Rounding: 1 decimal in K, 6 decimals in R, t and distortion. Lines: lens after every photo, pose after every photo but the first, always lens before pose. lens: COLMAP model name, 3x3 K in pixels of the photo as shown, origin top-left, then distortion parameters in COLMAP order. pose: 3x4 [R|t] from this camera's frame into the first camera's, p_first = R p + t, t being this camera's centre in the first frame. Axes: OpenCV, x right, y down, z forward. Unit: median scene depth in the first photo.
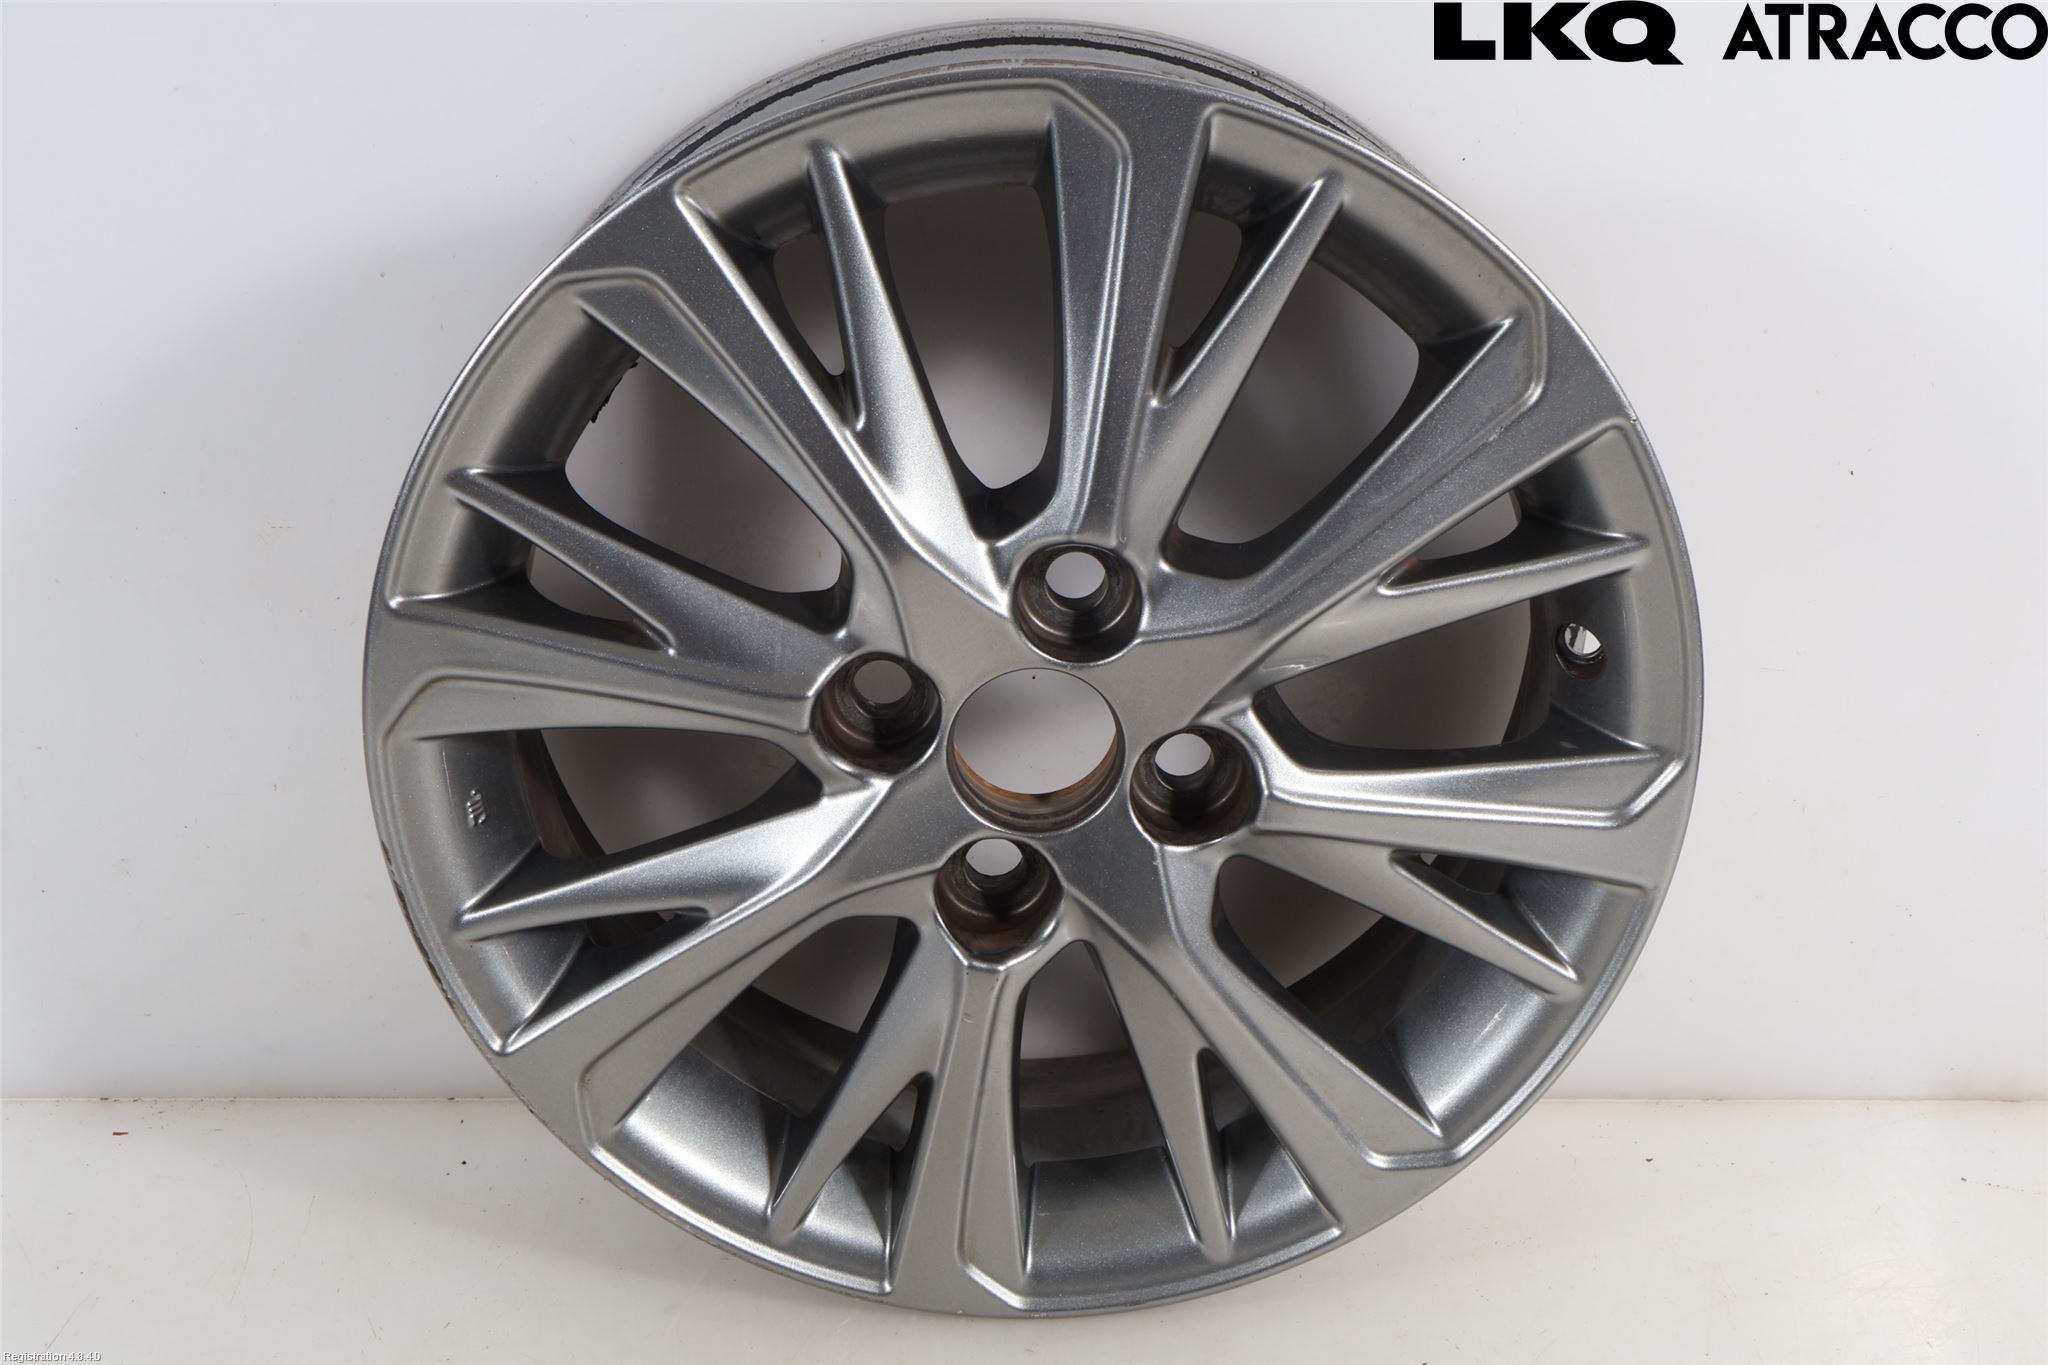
lens RADIAL K [[2434.8, 0, 1032.7], [0, 2434.8, 671.5], [0, 0, 1]] dist [0.073657, 0.000000]
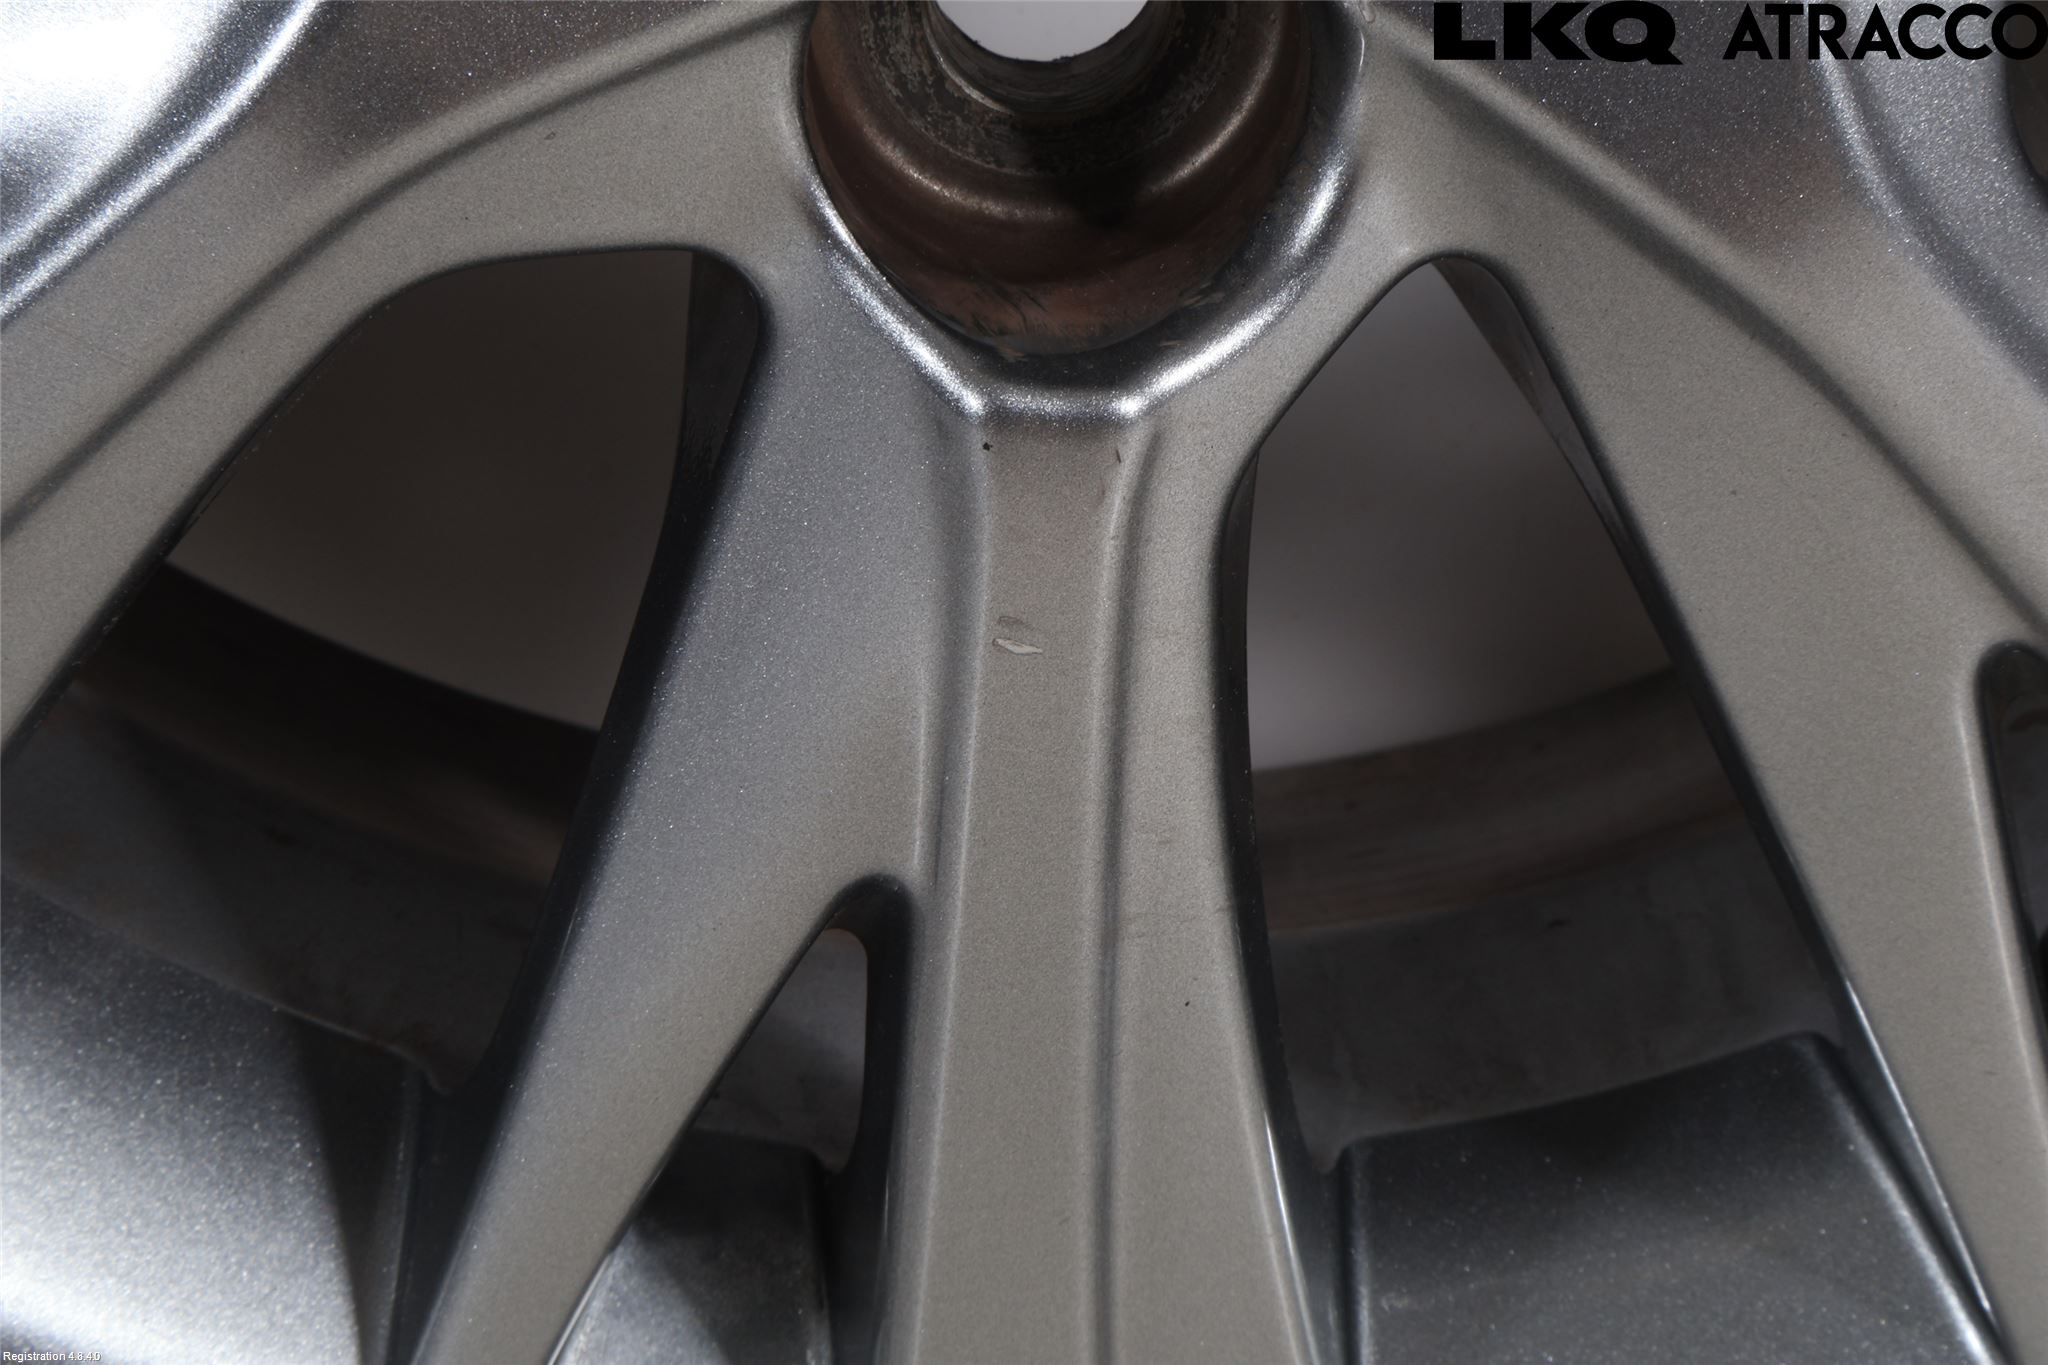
lens RADIAL K [[4353.6, 0, 1021.9], [0, 4353.6, 683.7], [0, 0, 1]] dist [-0.082085, 0.000000]
pose [[0.991626, -0.119679, -0.048523, -0.005913], [0.125186, 0.983101, 0.133568, 0.088932], [0.031718, -0.138524, 0.989851, 0.572019]]
